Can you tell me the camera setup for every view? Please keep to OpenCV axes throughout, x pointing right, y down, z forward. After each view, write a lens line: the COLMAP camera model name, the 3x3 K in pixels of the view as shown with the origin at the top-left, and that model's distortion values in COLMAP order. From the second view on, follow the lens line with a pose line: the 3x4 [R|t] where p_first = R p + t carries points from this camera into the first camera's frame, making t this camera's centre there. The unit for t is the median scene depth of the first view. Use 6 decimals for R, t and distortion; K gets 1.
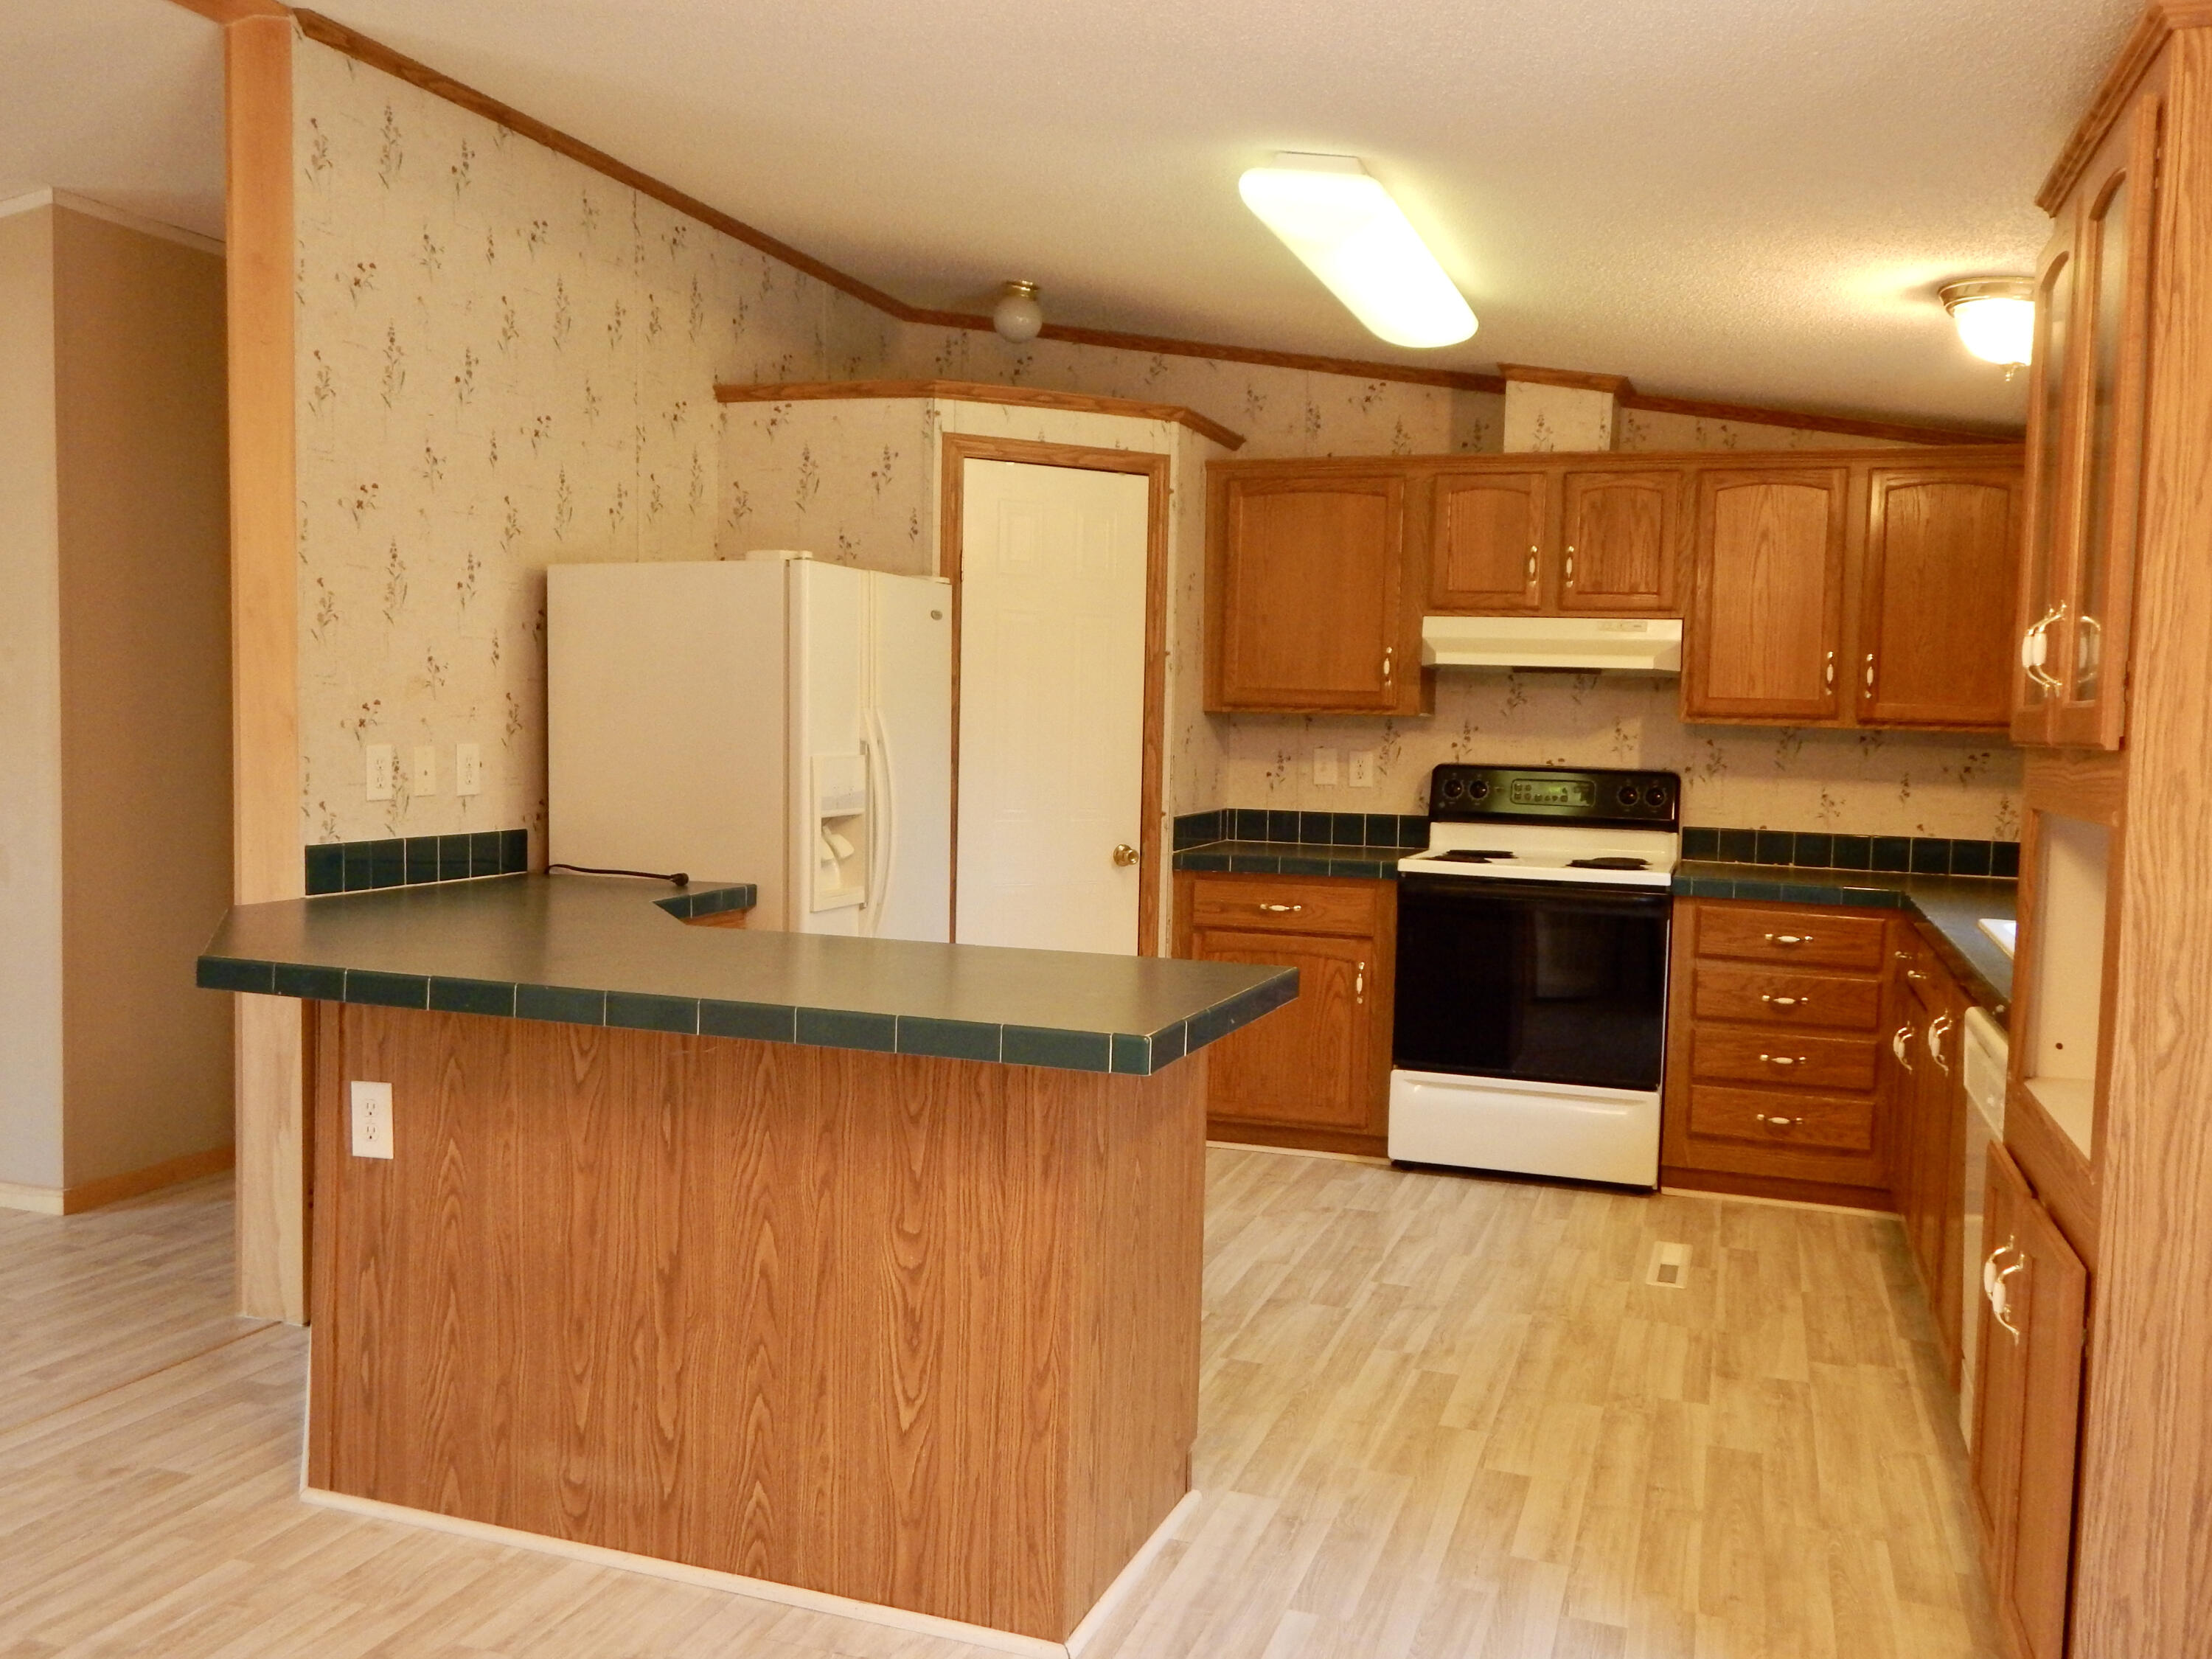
lens RADIAL K [[1885.0, 0, 1118.2], [0, 1885.0, 822.1], [0, 0, 1]] dist [0.049758, -0.047744]
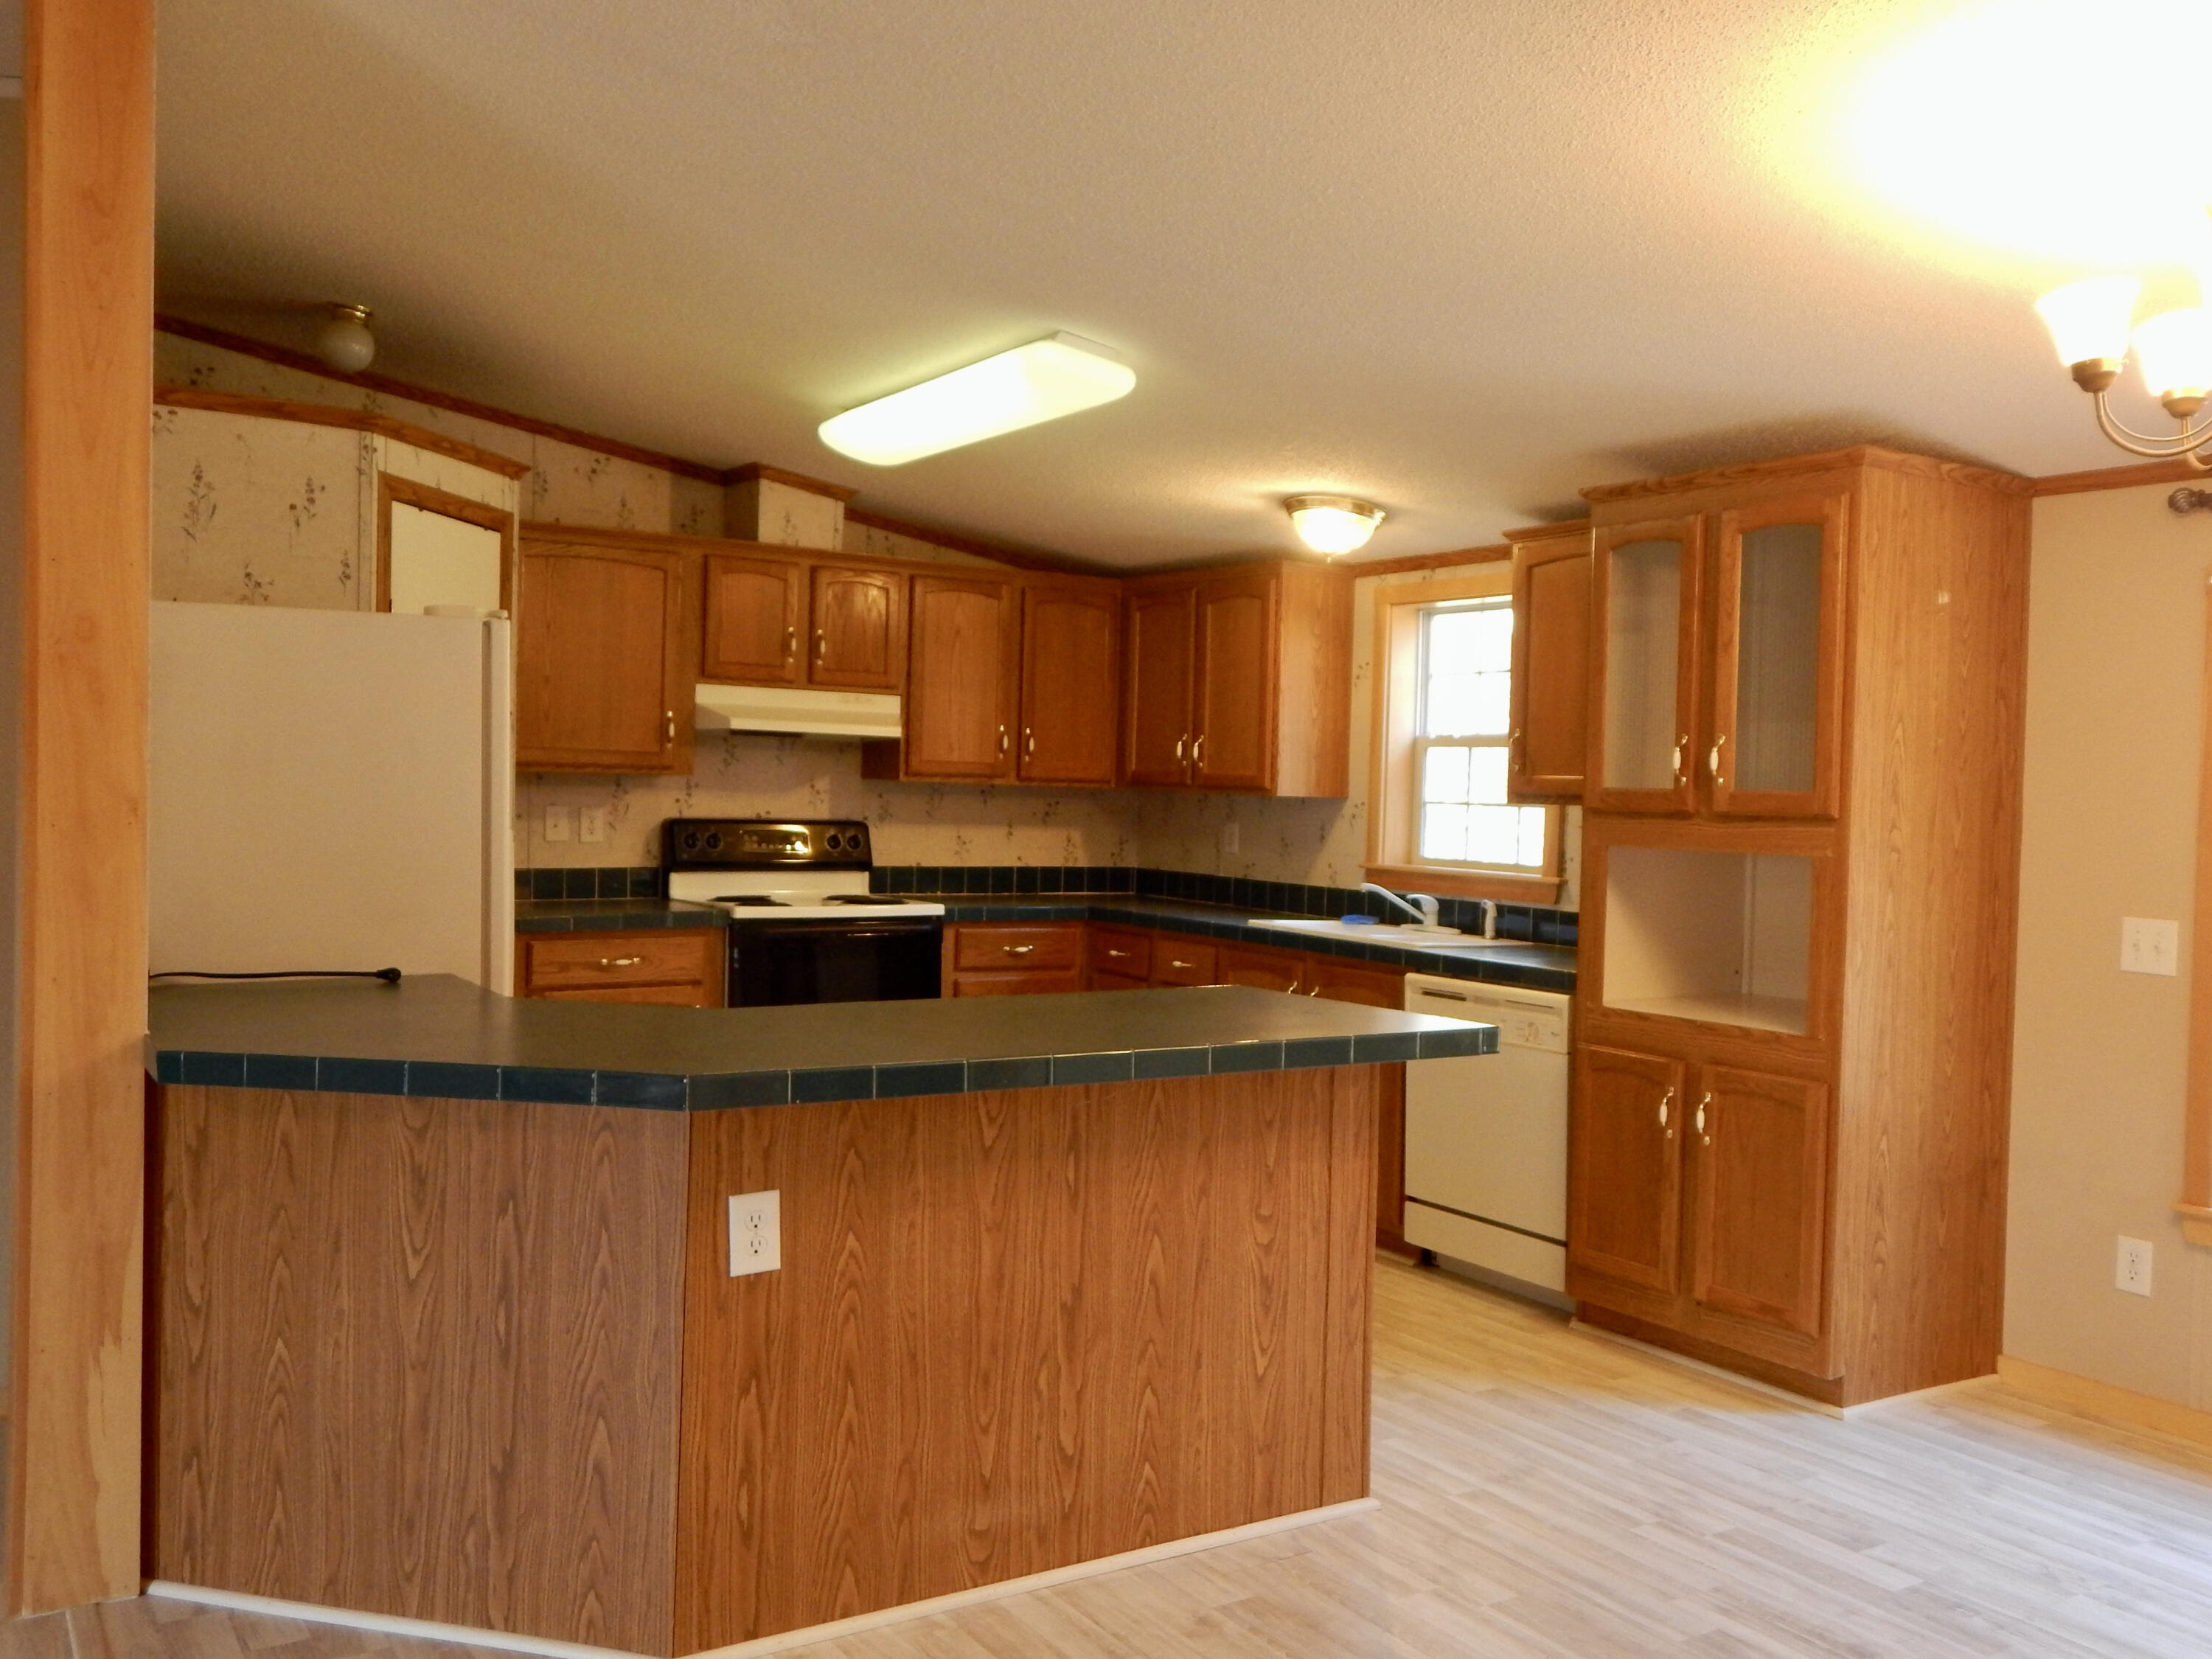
lens RADIAL K [[1865.3, 0, 1106.0], [0, 1865.3, 829.5], [0, 0, 1]] dist [0.041314, -0.047693]
pose [[0.615874, -0.028528, 0.787328, -1.010465], [0.037726, 0.999266, 0.006697, -0.043374], [-0.786941, 0.025578, 0.616498, 0.282967]]
